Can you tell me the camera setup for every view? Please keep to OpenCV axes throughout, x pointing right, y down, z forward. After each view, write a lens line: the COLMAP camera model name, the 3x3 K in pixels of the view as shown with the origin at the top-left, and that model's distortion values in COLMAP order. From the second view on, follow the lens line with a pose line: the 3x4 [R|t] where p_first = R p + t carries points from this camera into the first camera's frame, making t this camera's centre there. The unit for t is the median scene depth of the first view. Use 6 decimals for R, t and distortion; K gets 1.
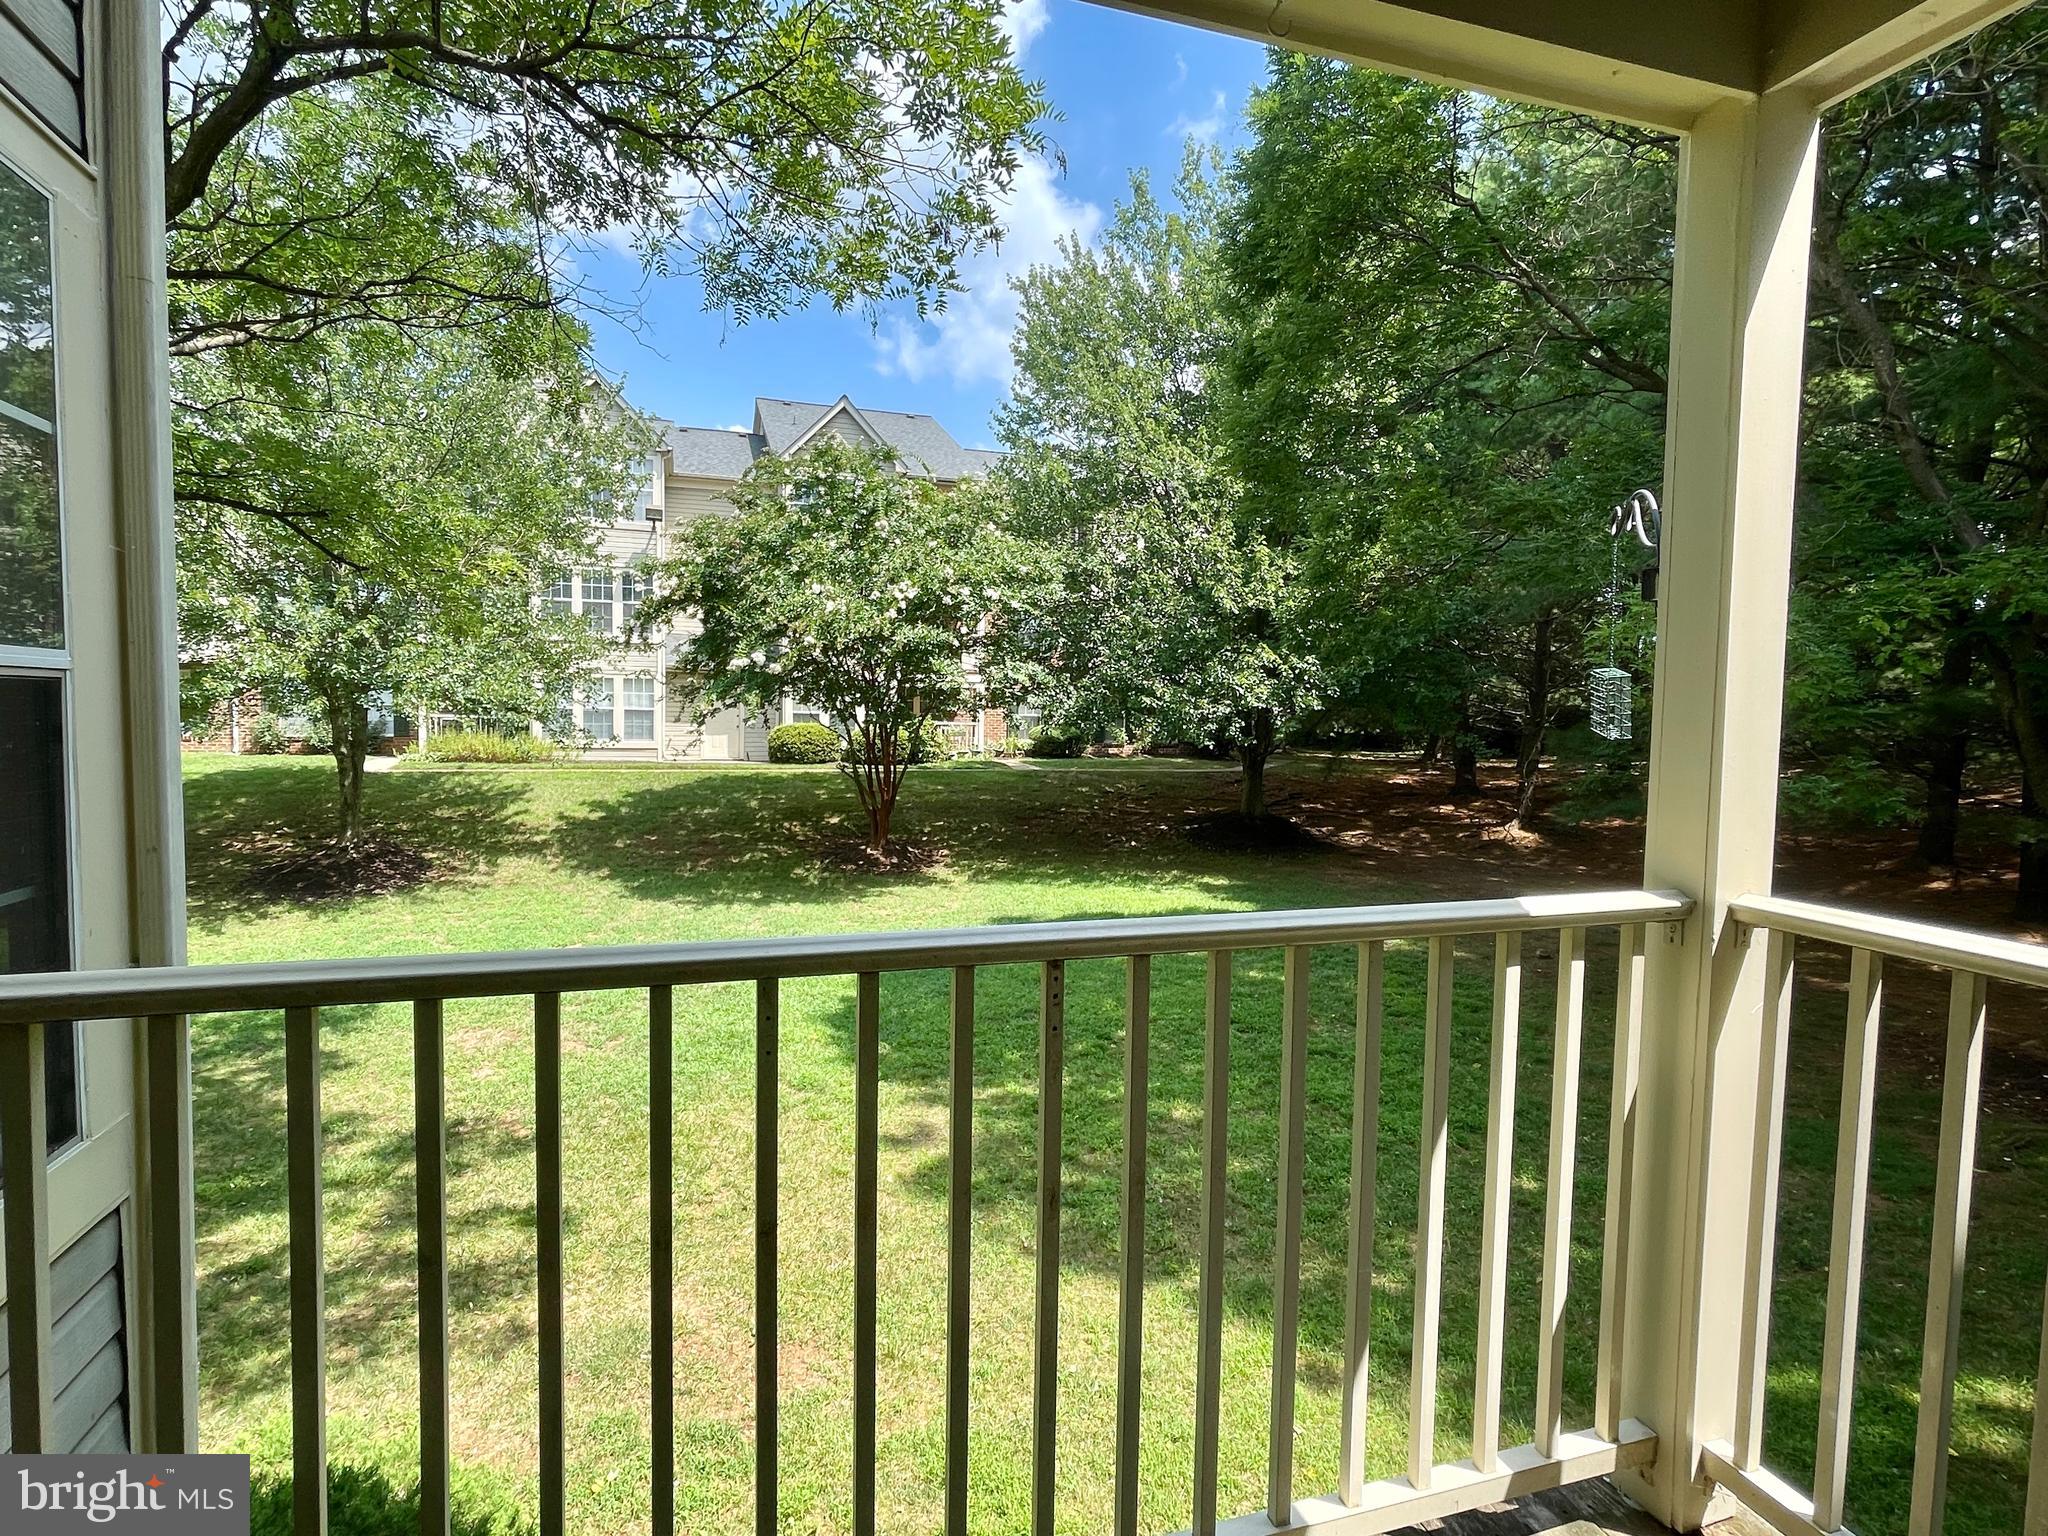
lens RADIAL K [[1041.2, 0, 1024.0], [0, 1041.2, 768.0], [0, 0, 1]] dist [-0.009123, -0.001611]
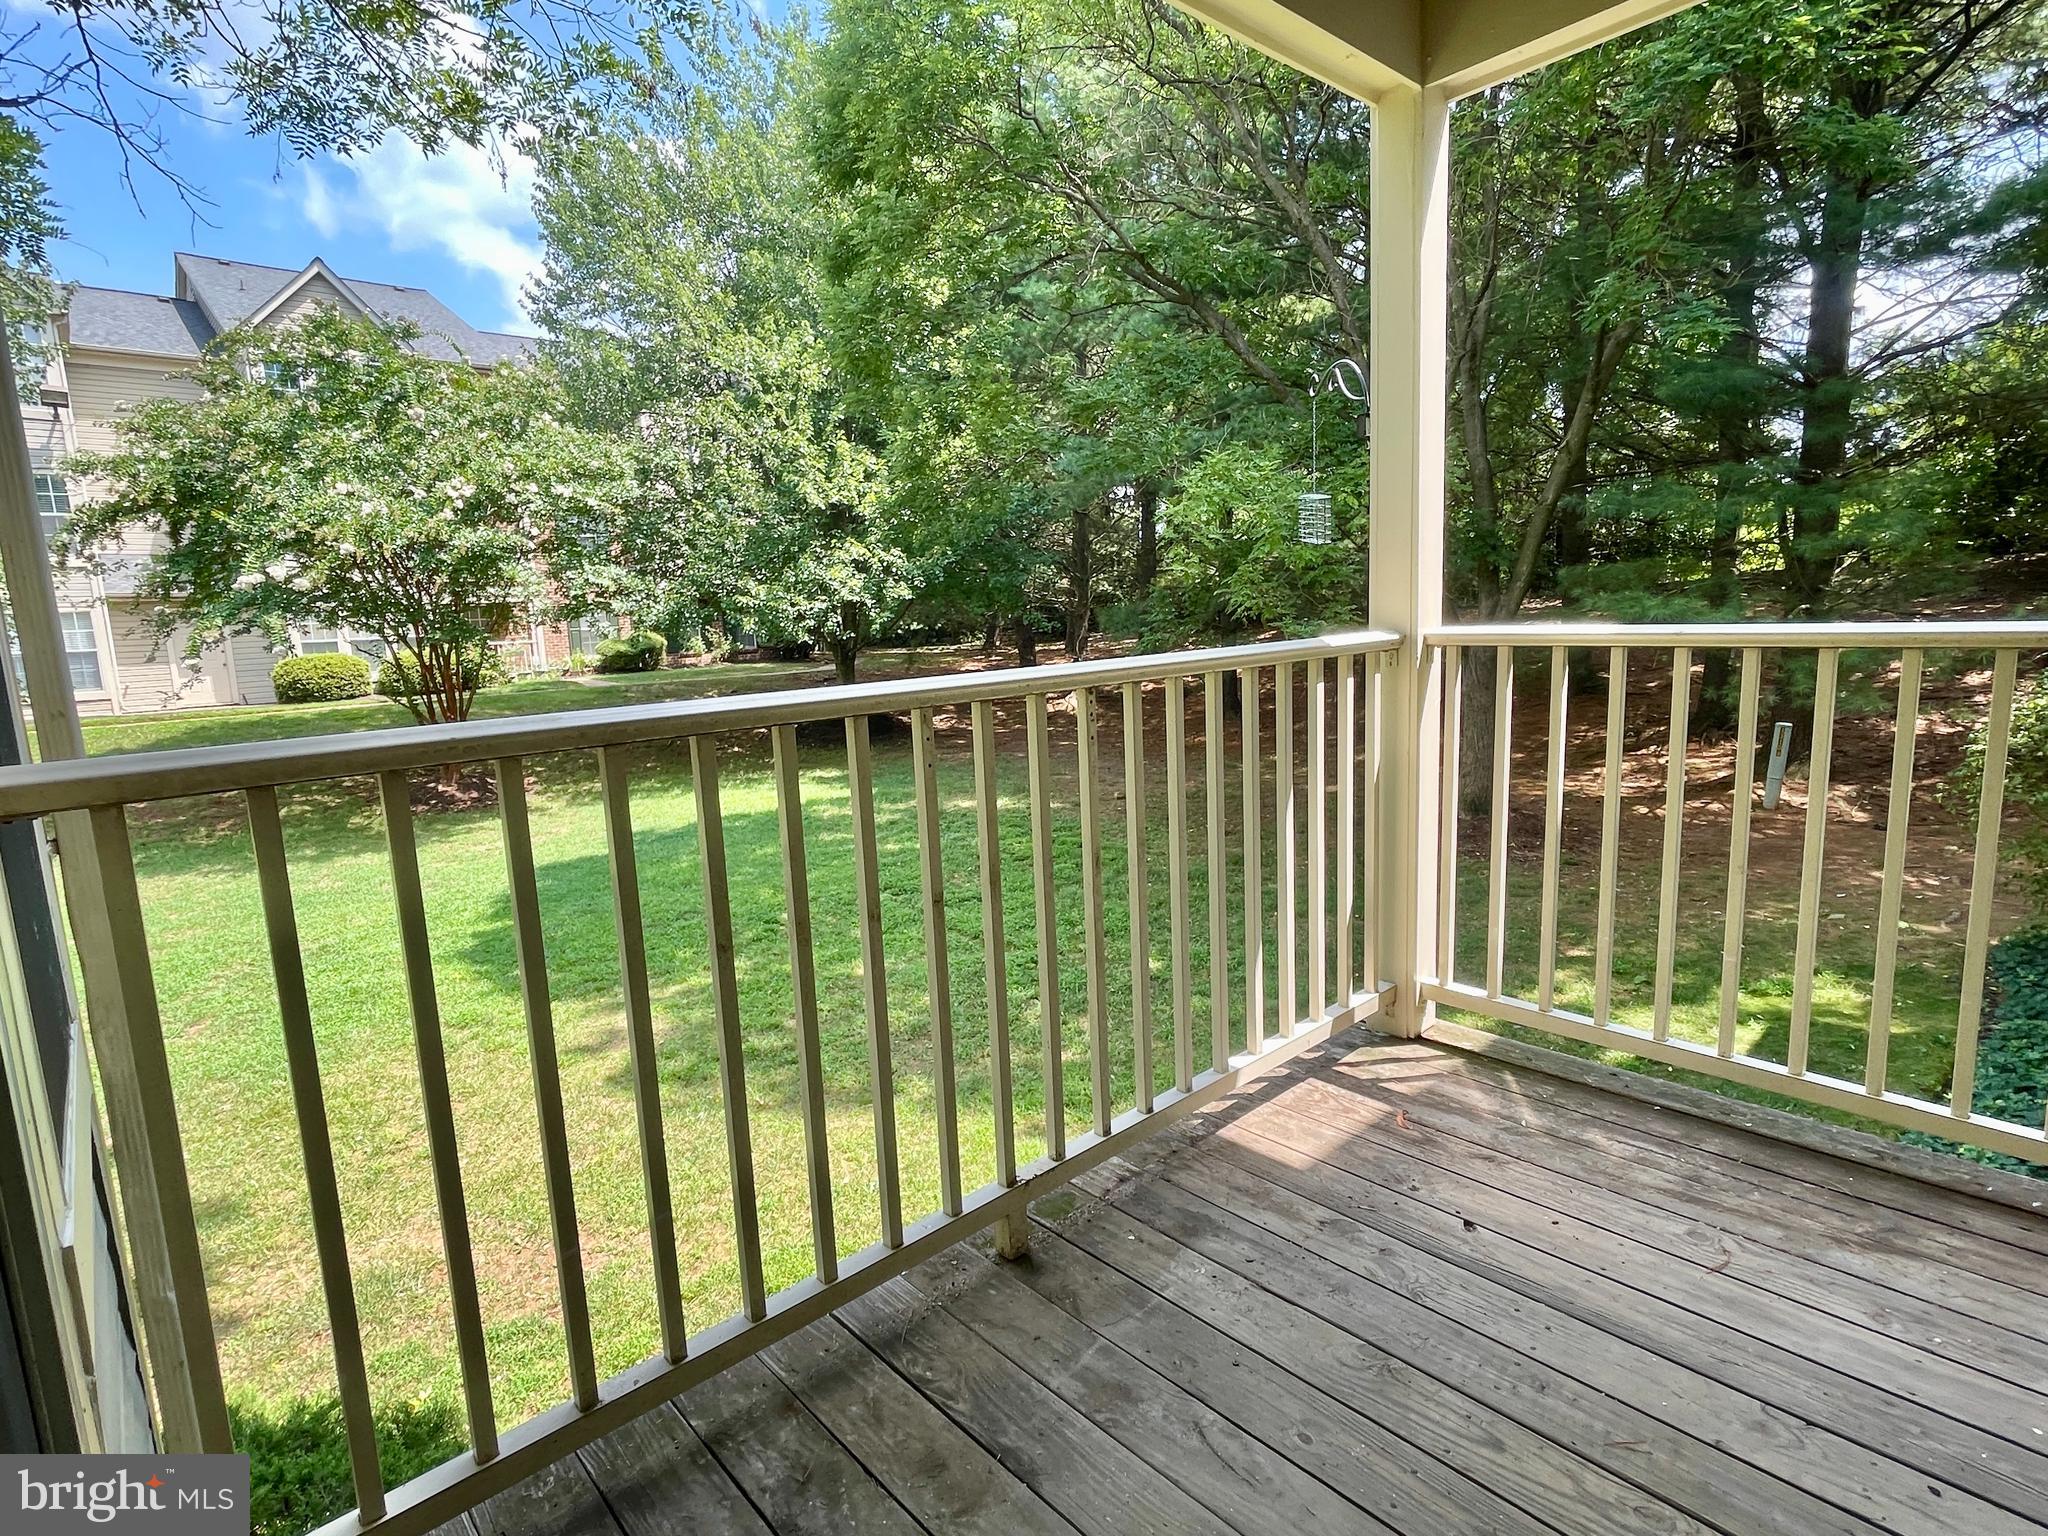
lens RADIAL K [[1041.2, 0, 1024.0], [0, 1041.2, 768.0], [0, 0, 1]] dist [-0.009123, -0.001611]
pose [[0.908625, -0.118427, 0.400471, -0.054572], [0.083133, 0.991049, 0.104451, 0.012585], [-0.409256, -0.061615, 0.910337, -0.019685]]
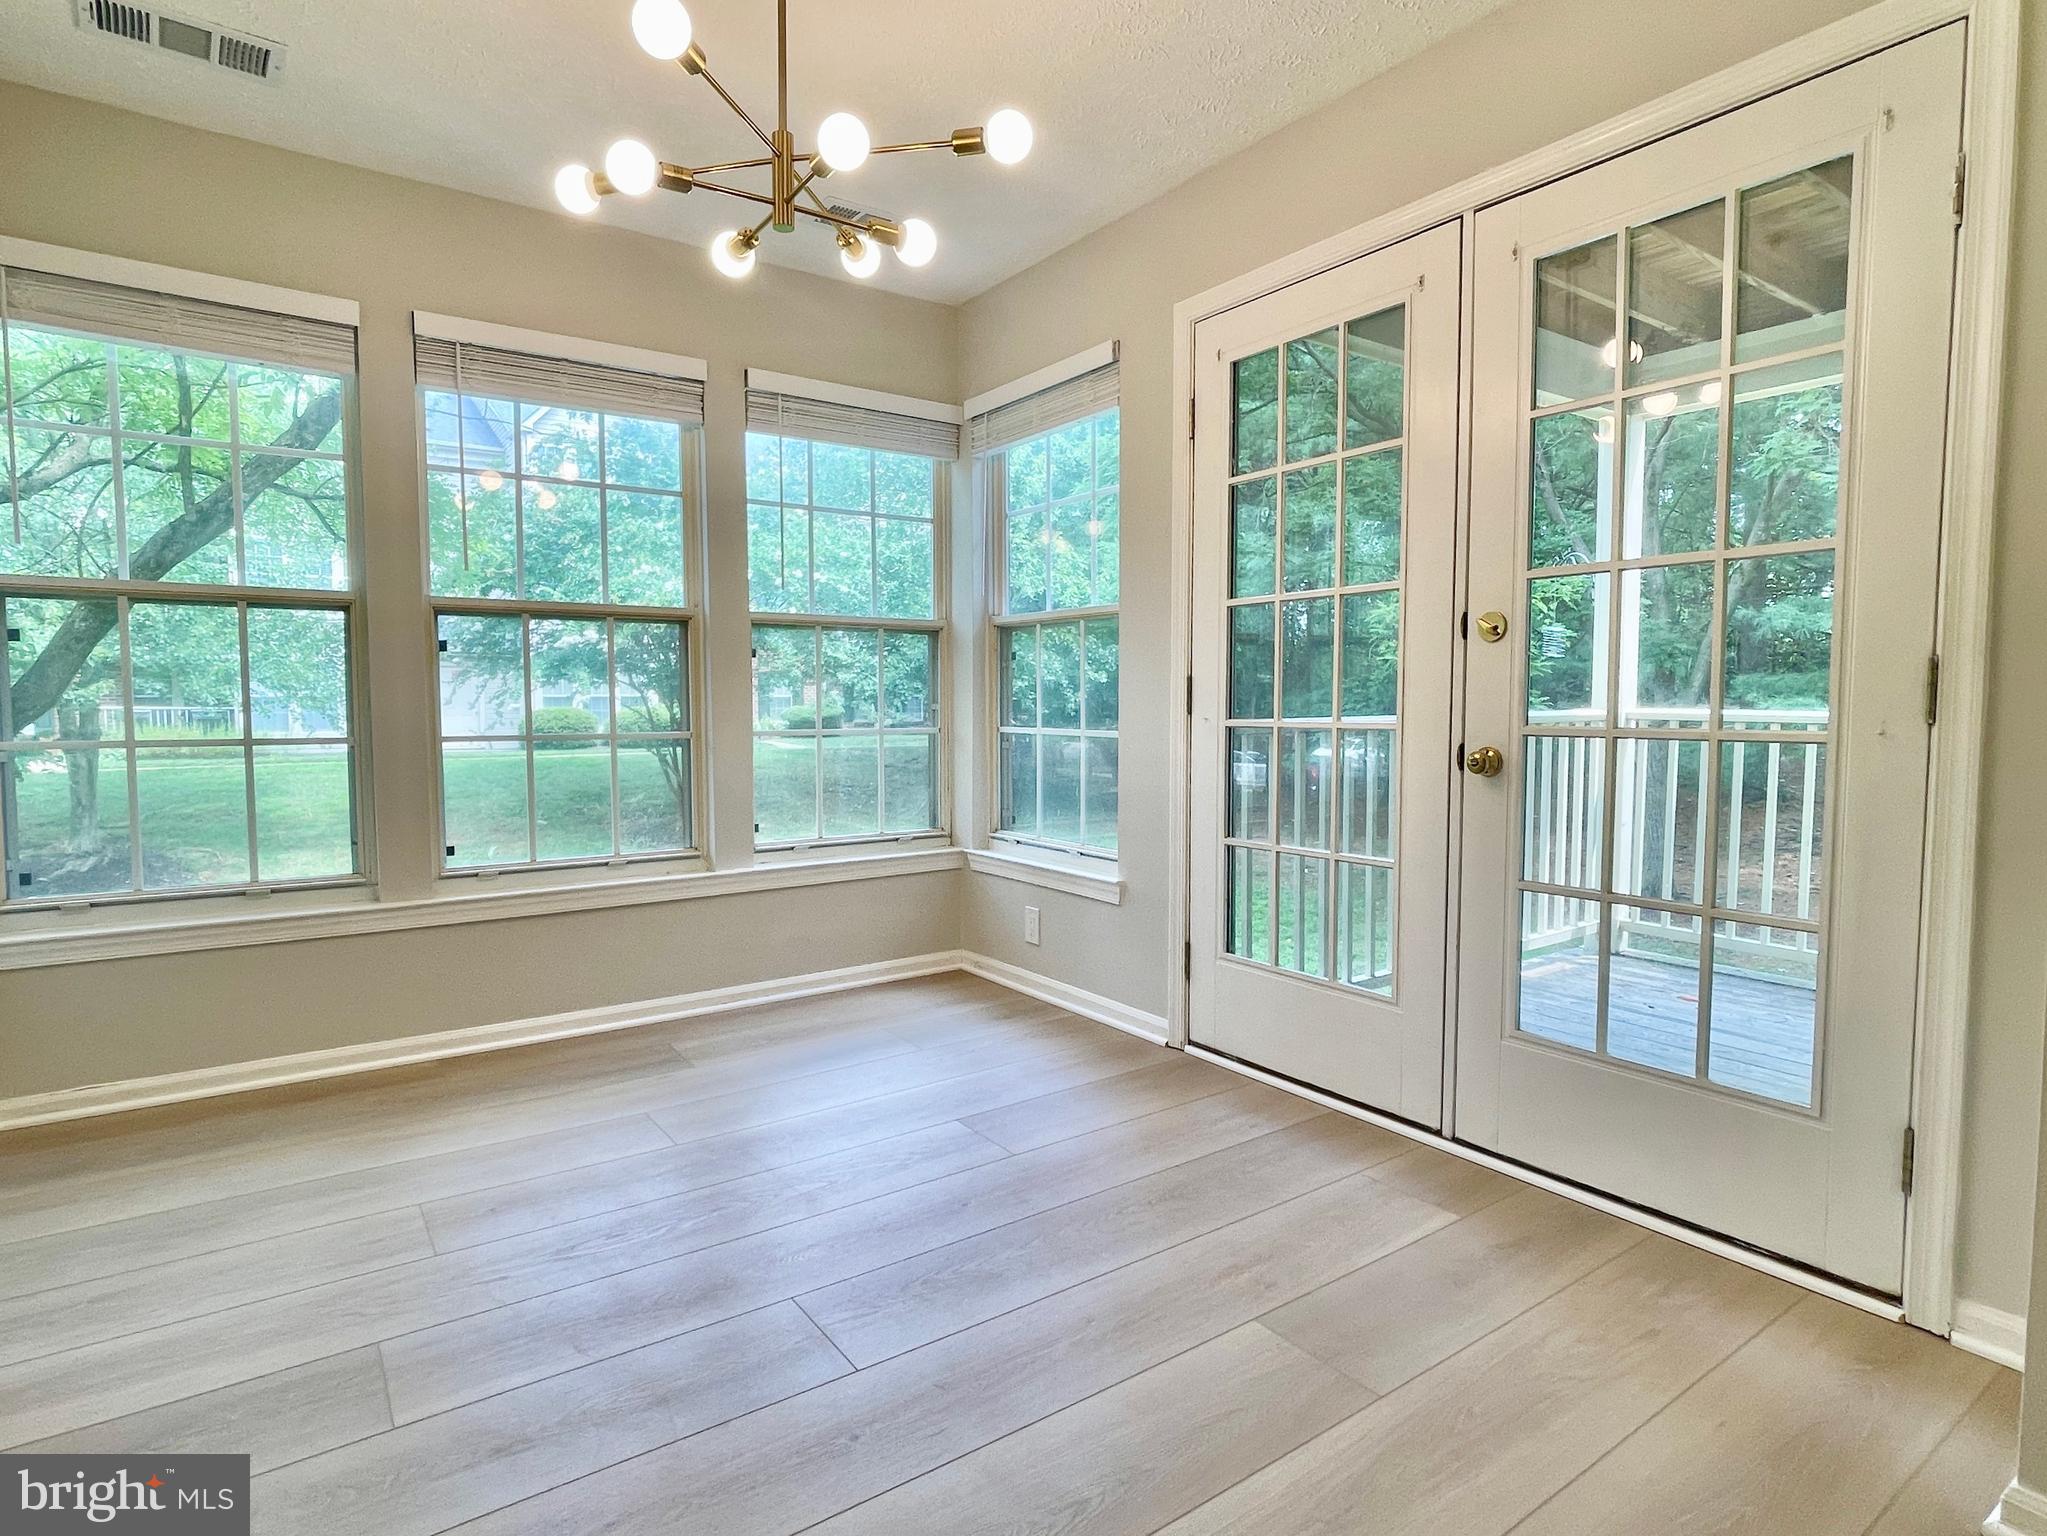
lens RADIAL K [[1073.3, 0, 1045.4], [0, 1073.3, 757.2], [0, 0, 1]] dist [-0.000278, 0.011404]
pose [[0.949020, -0.034821, 0.313286, -0.152873], [0.034737, 0.999379, 0.005852, 0.017506], [-0.313295, 0.005329, 0.949641, -0.107457]]
